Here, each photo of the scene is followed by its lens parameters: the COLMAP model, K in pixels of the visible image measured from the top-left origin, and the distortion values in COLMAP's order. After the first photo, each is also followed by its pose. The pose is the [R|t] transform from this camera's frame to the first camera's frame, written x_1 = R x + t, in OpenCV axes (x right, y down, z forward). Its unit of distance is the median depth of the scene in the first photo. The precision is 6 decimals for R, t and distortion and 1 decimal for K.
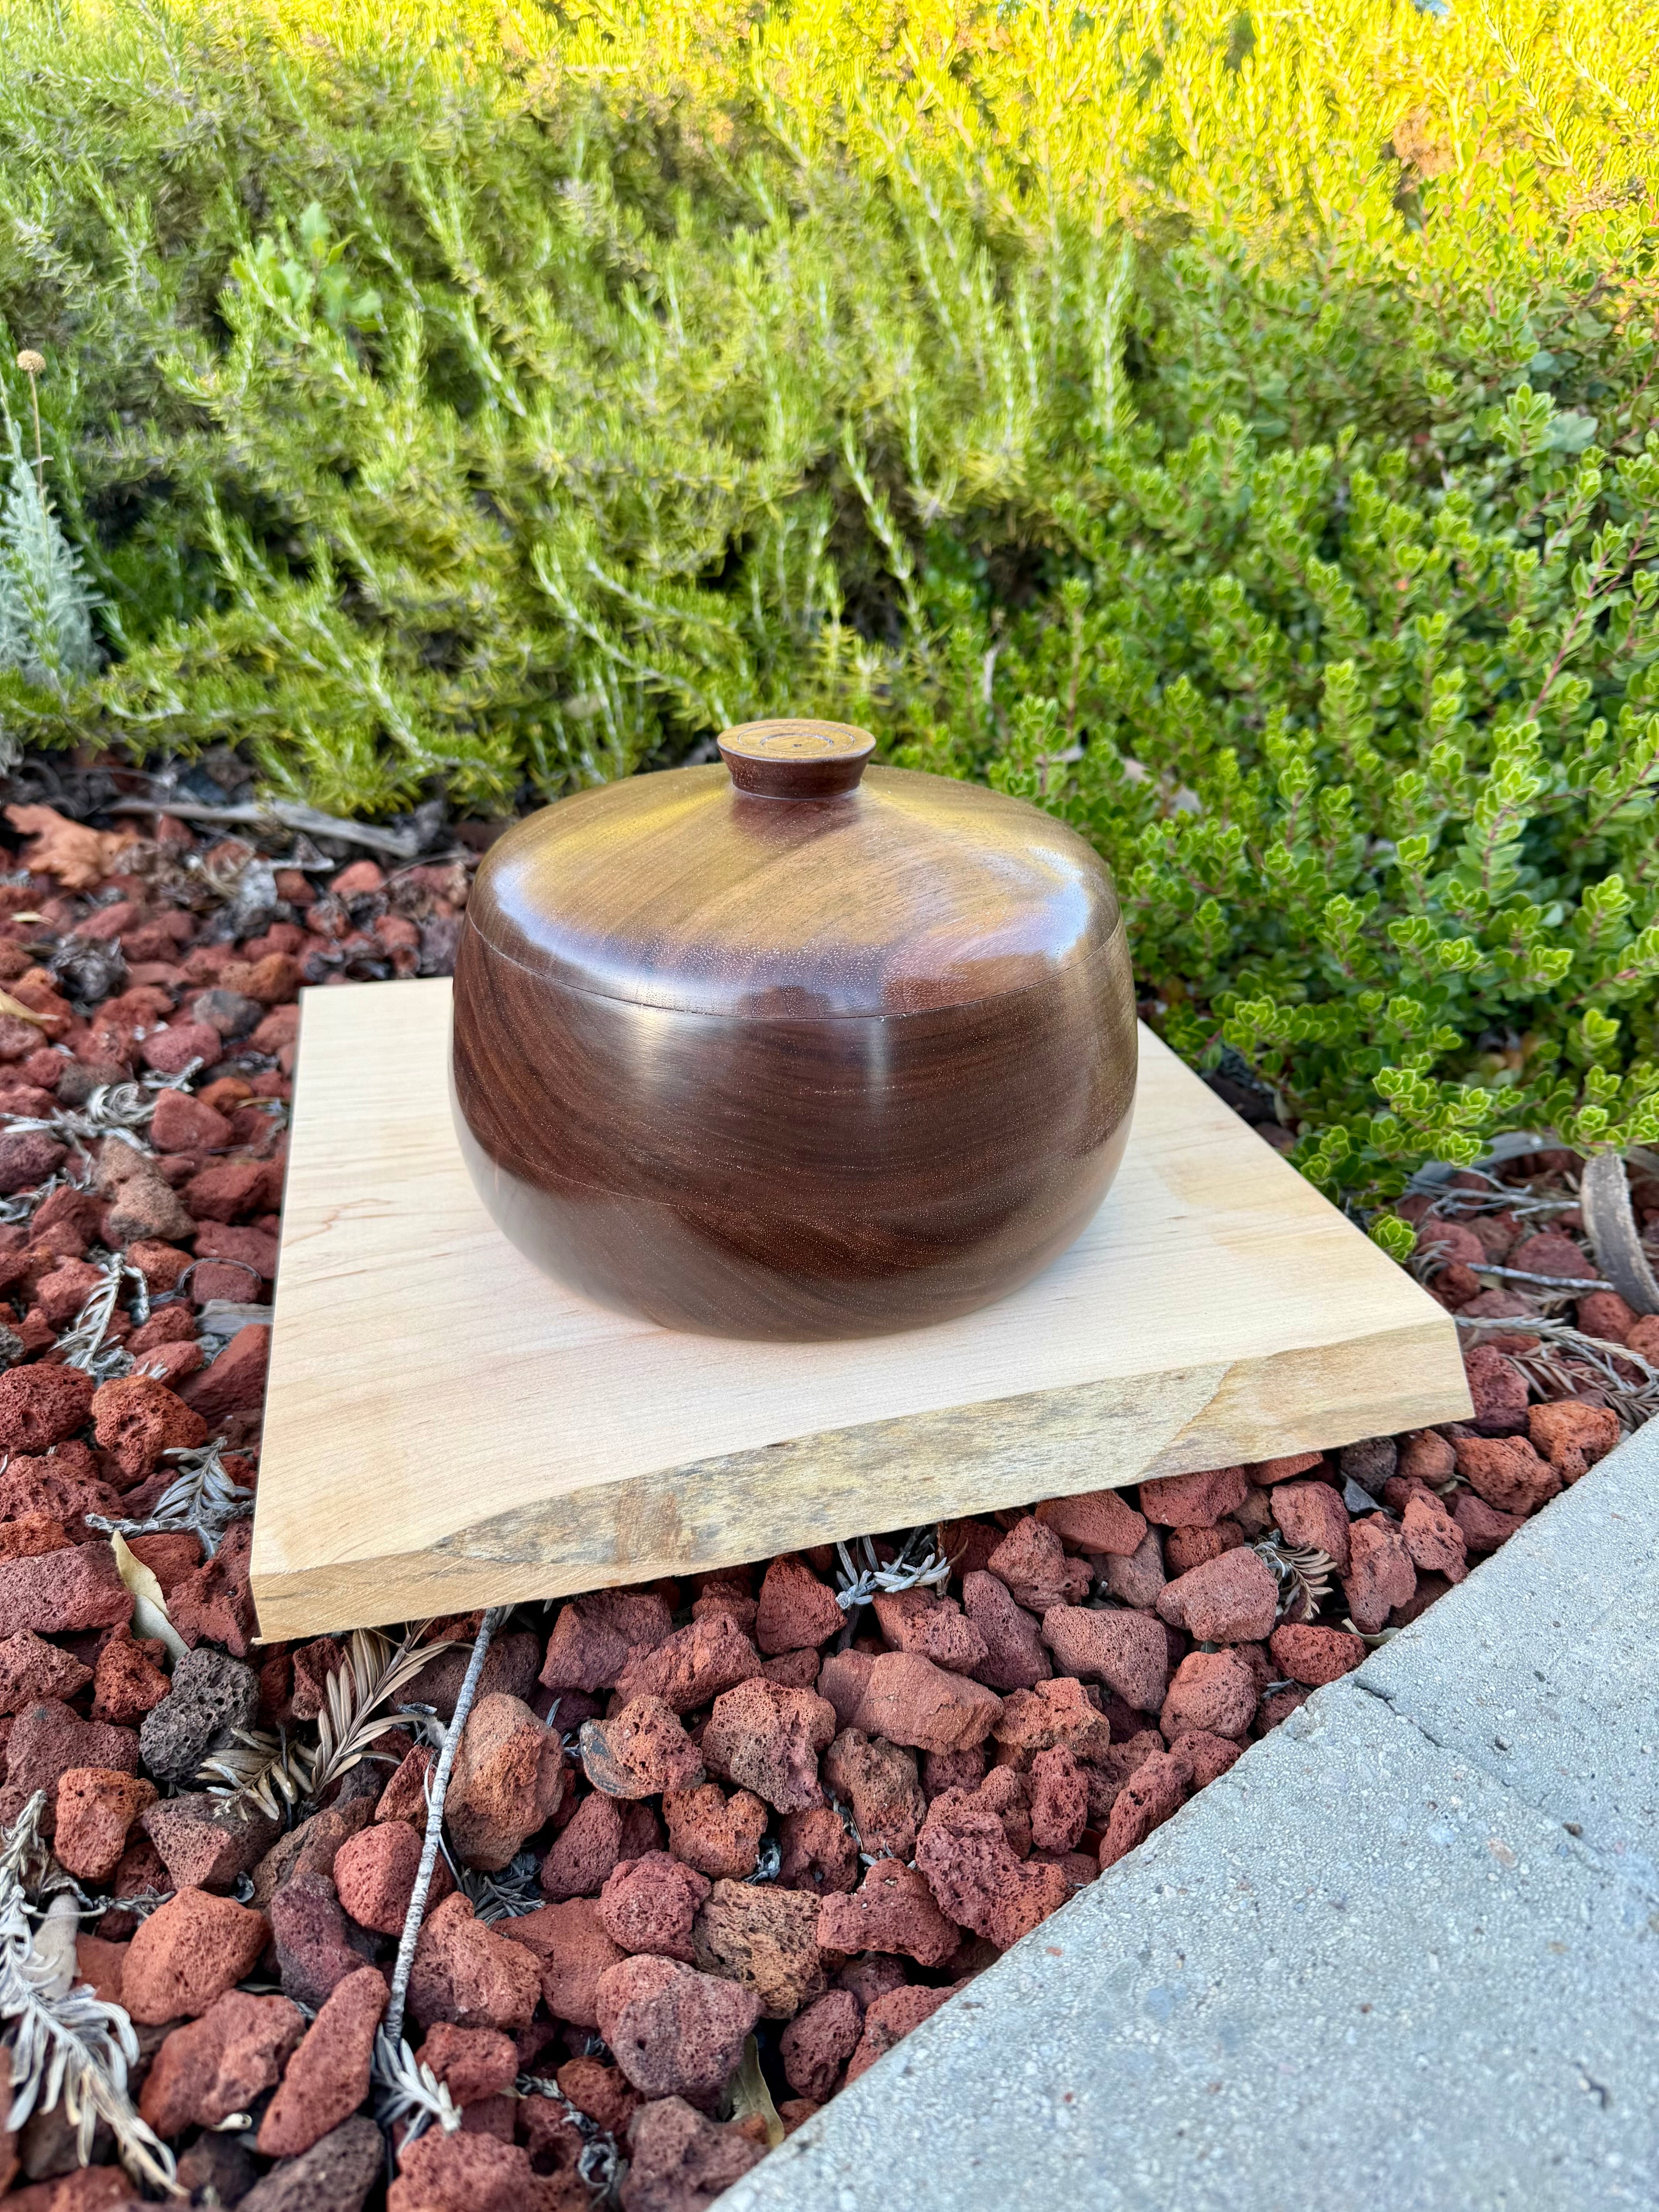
lens RADIAL K [[1592.4, 0, 828.5], [0, 1592.4, 1088.8], [0, 0, 1]] dist [-0.011592, -0.013861]
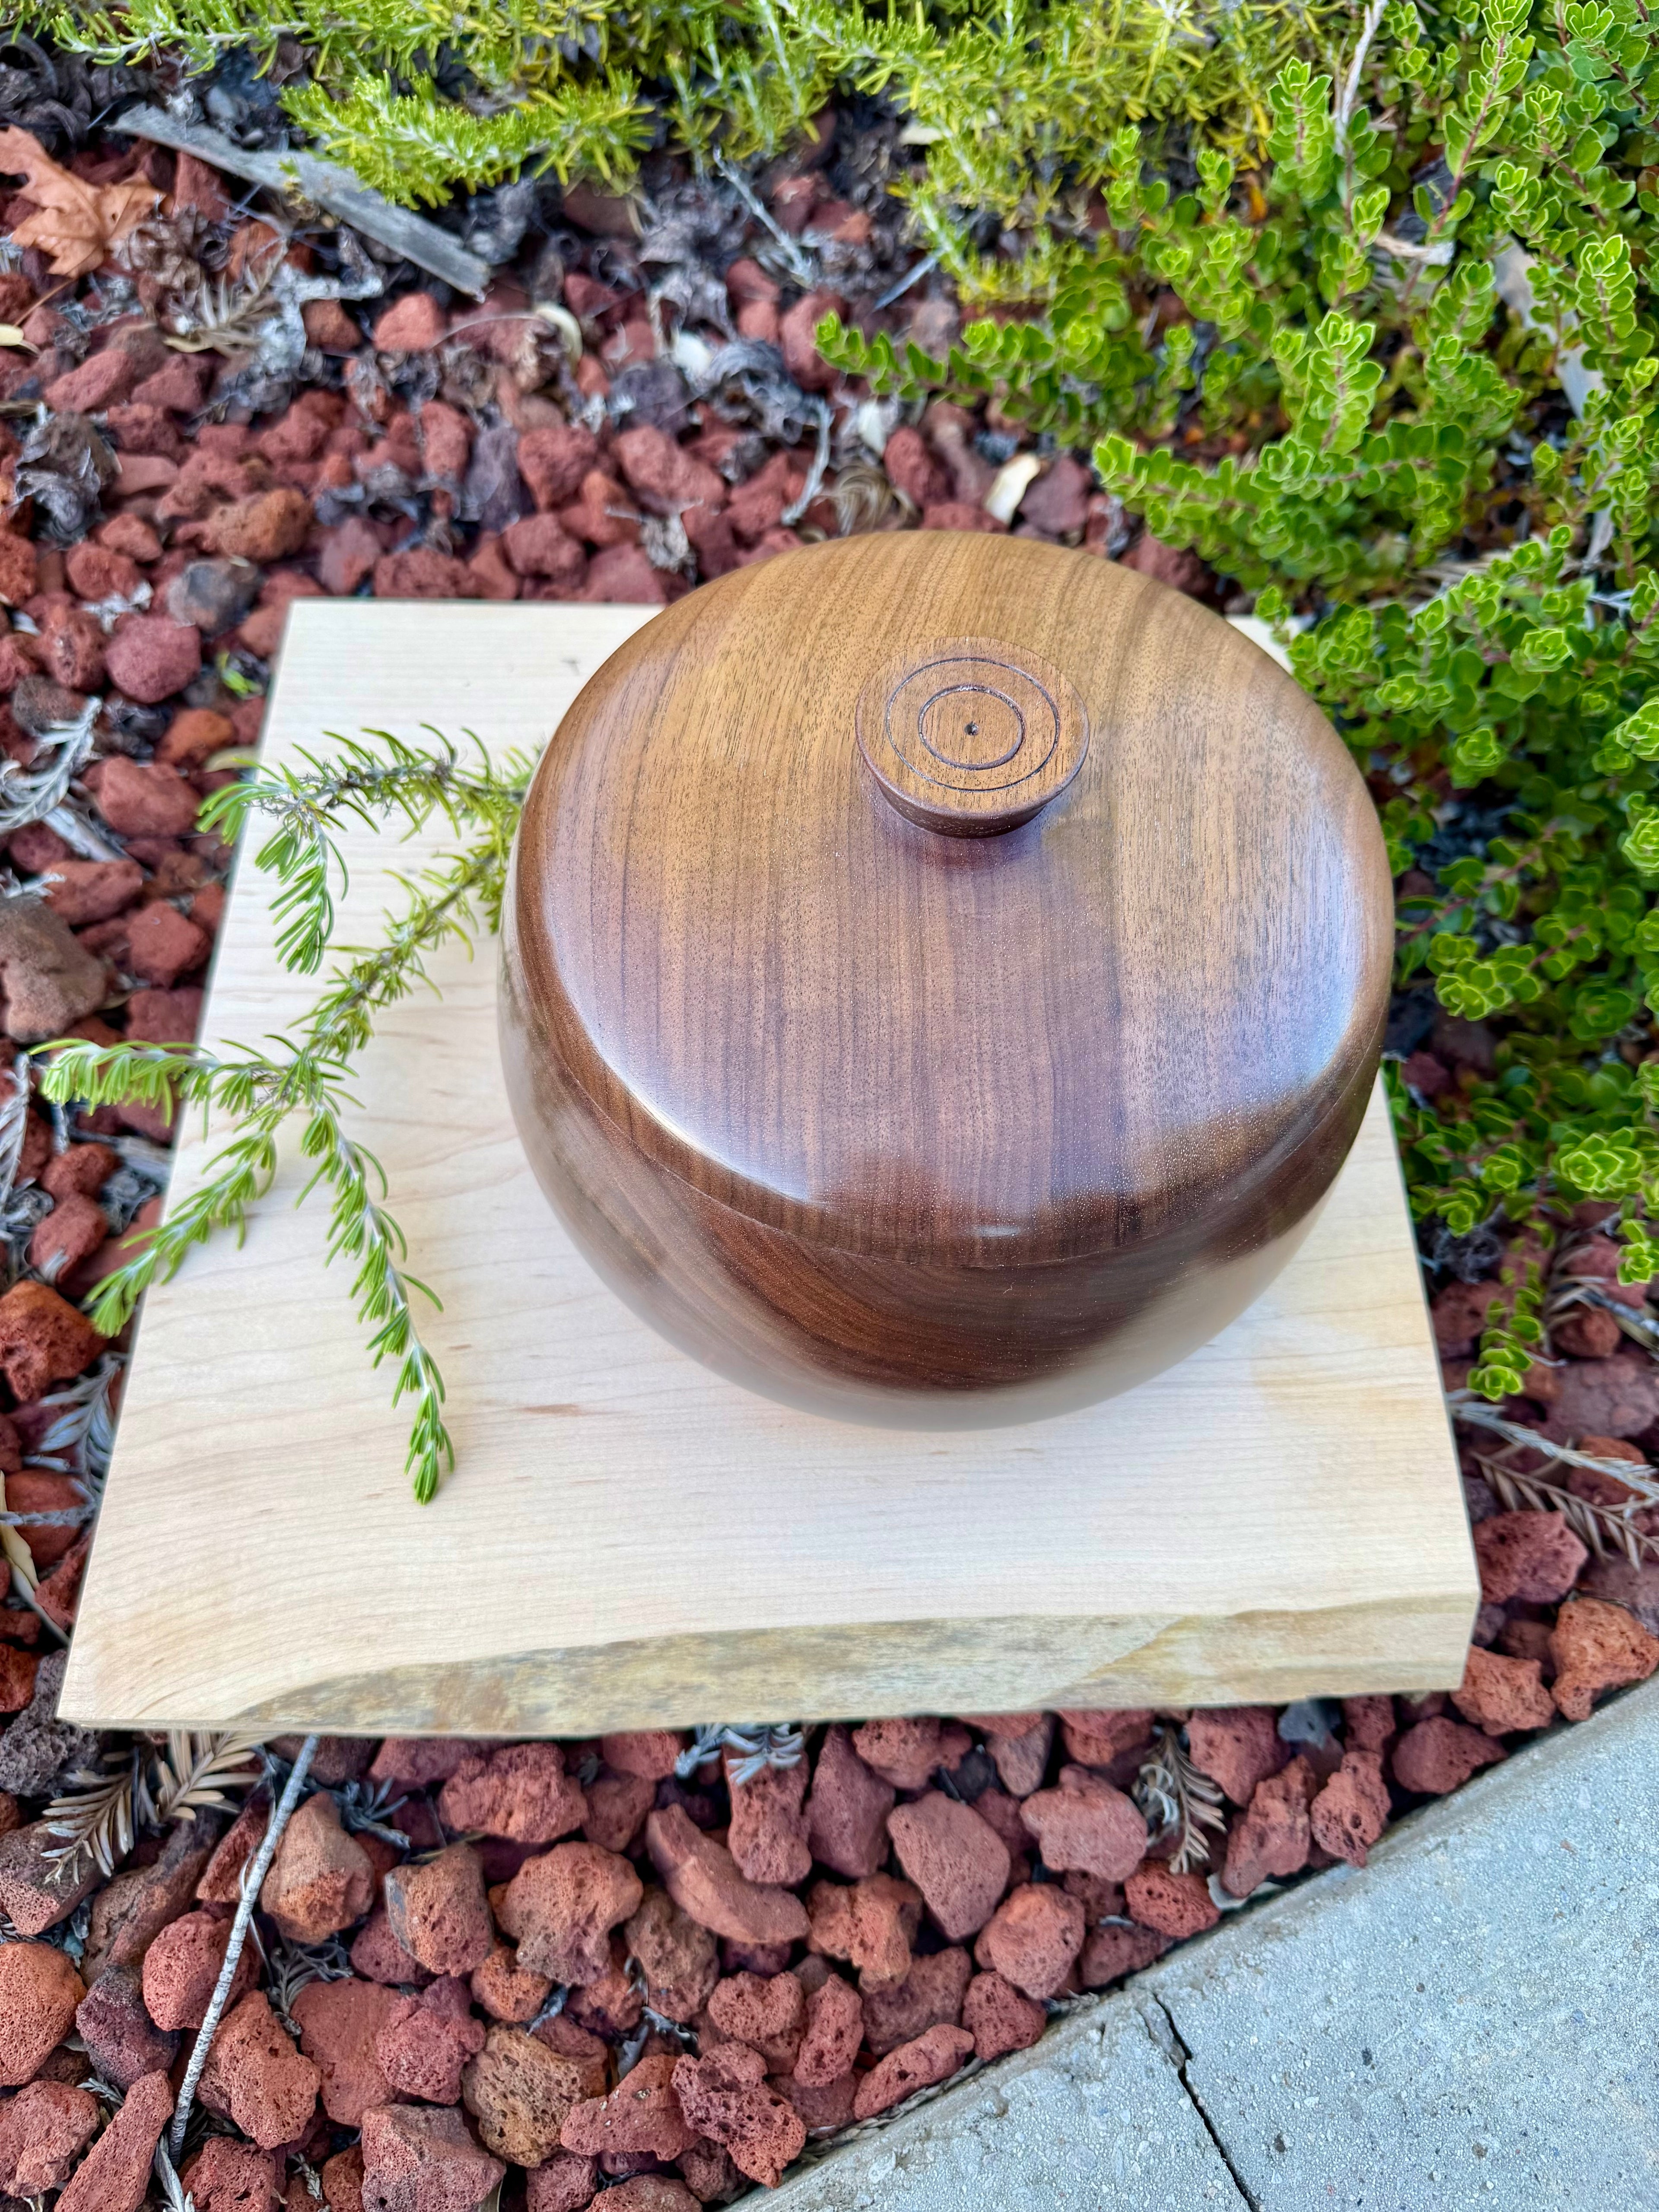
lens RADIAL K [[1604.5, 0, 838.6], [0, 1604.5, 1104.2], [0, 0, 1]] dist [-0.025342, -0.001725]
pose [[0.971274, 0.212992, -0.106117, 0.117554], [-0.116694, 0.814957, 0.567650, -0.556220], [0.207386, -0.538961, 0.816402, 0.447504]]
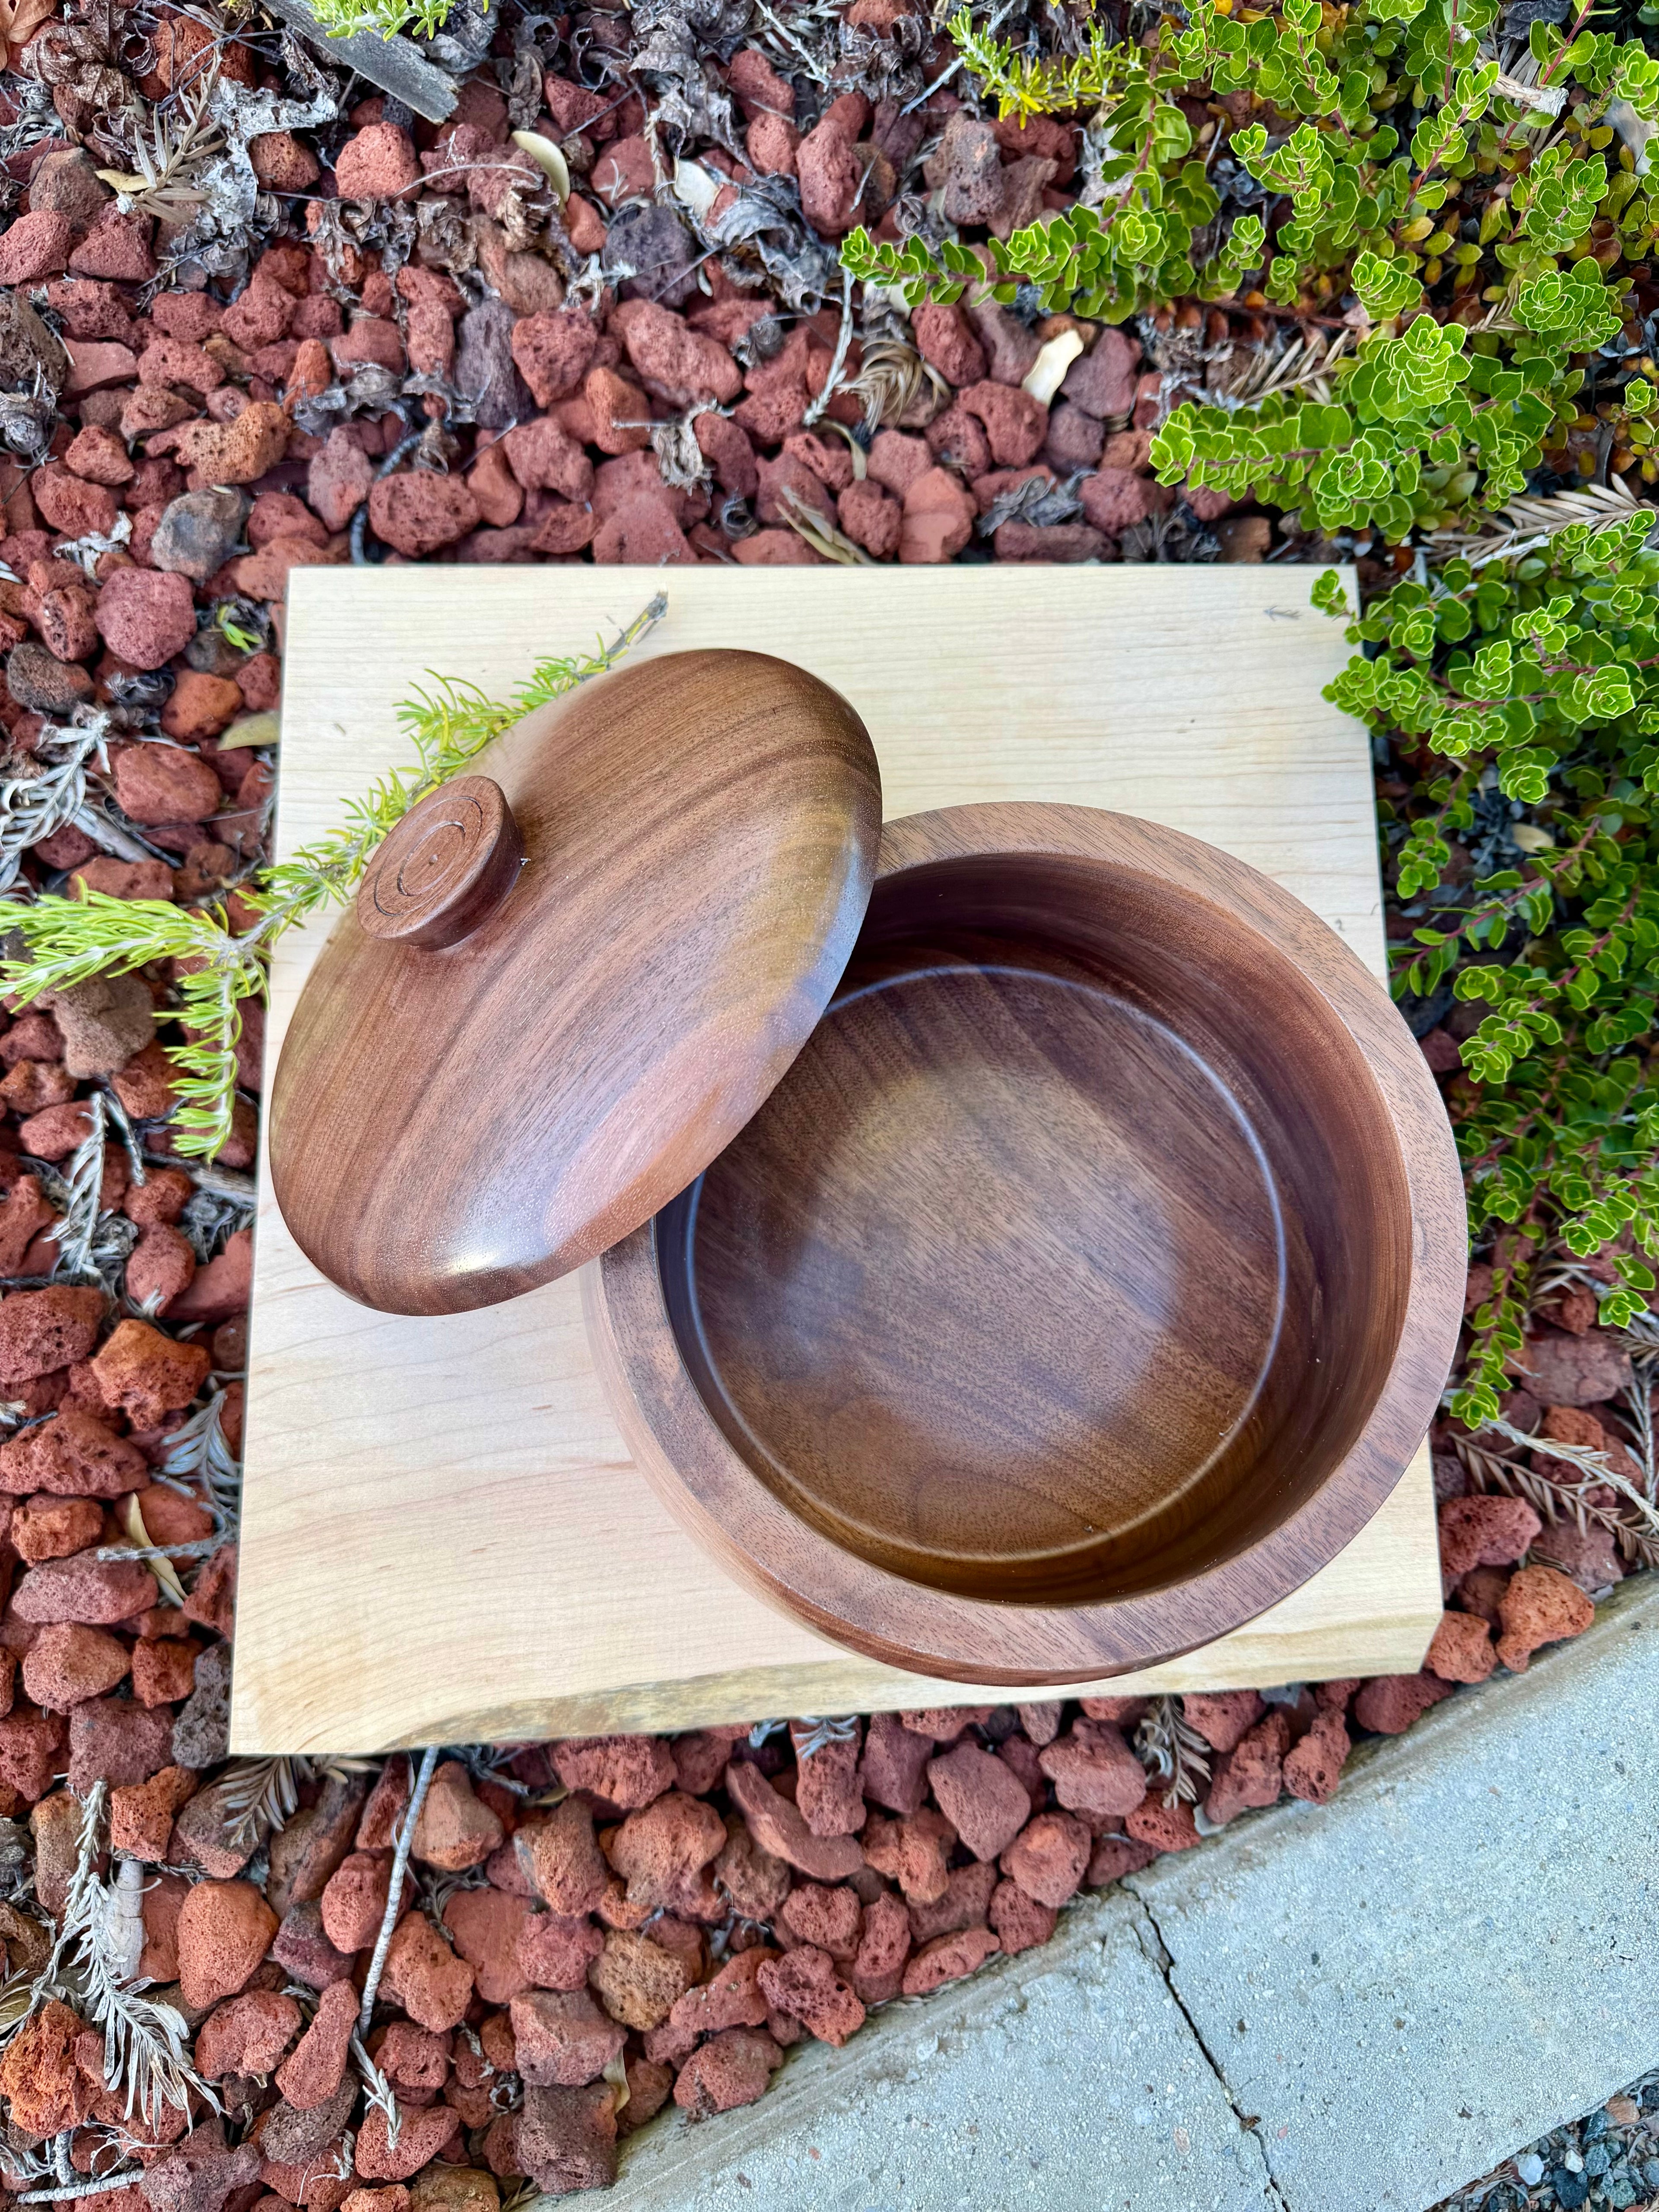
lens RADIAL K [[1604.5, 0, 838.6], [0, 1604.5, 1104.2], [0, 0, 1]] dist [-0.025342, -0.001725]
pose [[0.974307, 0.222530, -0.034734, 0.005561], [-0.111767, 0.611605, 0.783229, -0.849470], [0.195535, -0.759224, 0.620762, 0.646580]]
